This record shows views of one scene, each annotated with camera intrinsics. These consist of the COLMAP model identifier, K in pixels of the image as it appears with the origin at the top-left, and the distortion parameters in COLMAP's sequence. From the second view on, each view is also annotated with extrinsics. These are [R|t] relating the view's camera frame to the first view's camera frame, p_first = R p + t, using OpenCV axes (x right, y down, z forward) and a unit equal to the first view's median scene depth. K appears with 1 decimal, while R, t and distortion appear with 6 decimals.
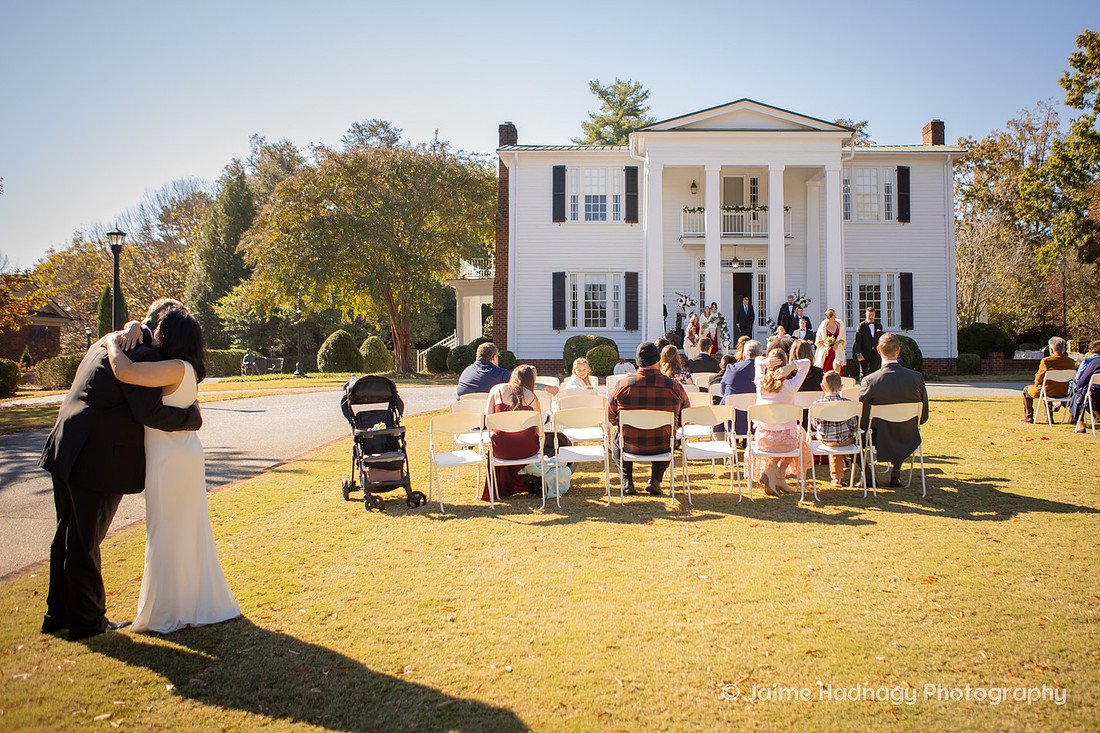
lens RADIAL K [[925.4, 0, 632.6], [0, 925.4, 315.8], [0, 0, 1]] dist [-0.071595, 0.012425]
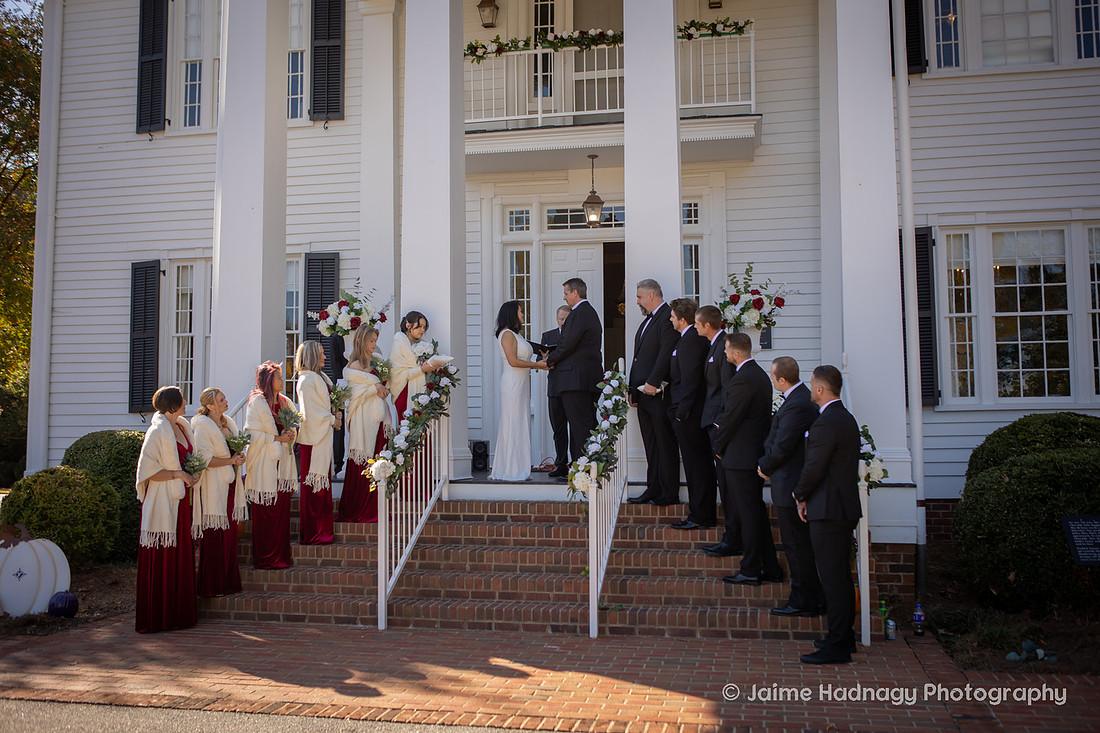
lens RADIAL K [[1037.3, 0, 550.3], [0, 1037.3, 360.3], [0, 0, 1]] dist [-0.046612, 0.000000]
pose [[0.976702, -0.018702, -0.213784, 0.171722], [0.013065, 0.999530, -0.027749, 0.007248], [0.214202, 0.024309, 0.976487, 0.621842]]
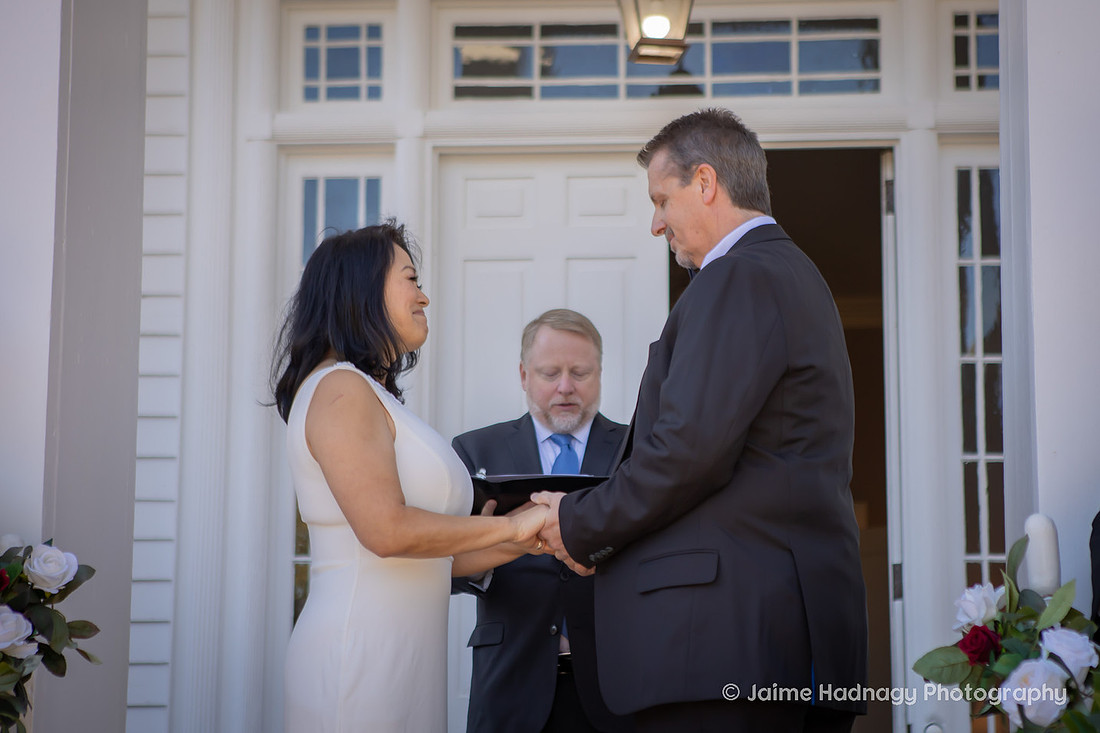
lens RADIAL K [[2293.2, 0, 627.8], [0, 2293.2, 395.5], [0, 0, 1]] dist [0.193235, 0.000000]
pose [[0.996904, -0.012274, -0.077669, 0.122121], [0.000450, 0.988615, -0.150464, 0.009871], [0.078632, 0.149963, 0.985560, 0.786150]]
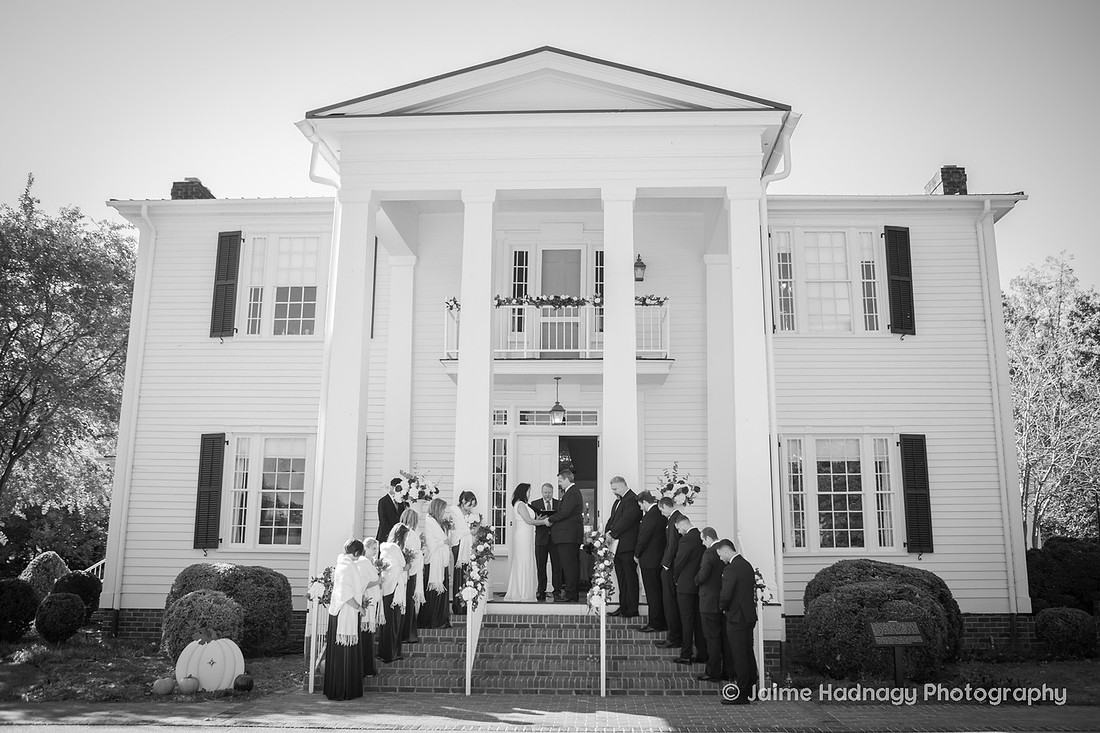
lens RADIAL K [[938.4, 0, 569.6], [0, 938.4, 377.4], [0, 0, 1]] dist [-0.087335, 0.072298]
pose [[0.999267, -0.001584, -0.038251, 0.134051], [-0.004328, 0.988062, -0.153998, -0.000346], [0.038038, 0.154051, 0.987330, 0.500252]]
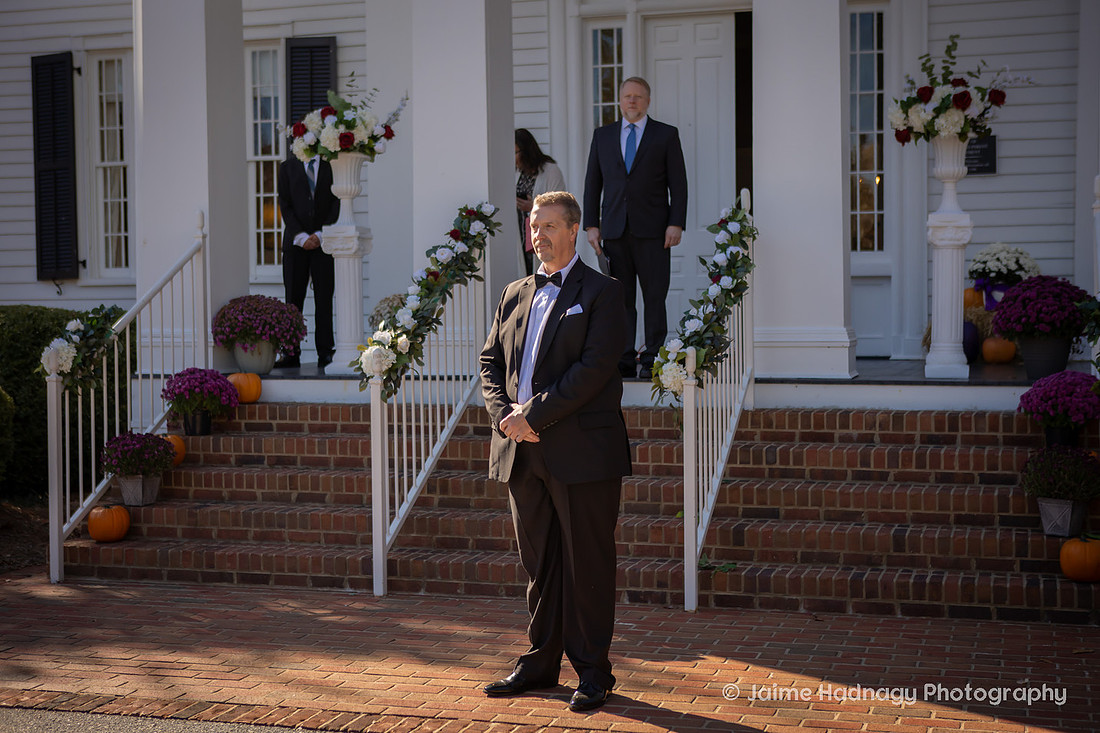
lens RADIAL K [[1535.4, 0, 558.5], [0, 1535.4, 351.1], [0, 0, 1]] dist [0.030443, 0.000000]
pose [[0.954272, -0.000342, -0.298938, 0.179644], [0.021636, 0.997456, 0.067925, 0.008445], [0.298155, -0.071286, 0.951852, 0.630125]]
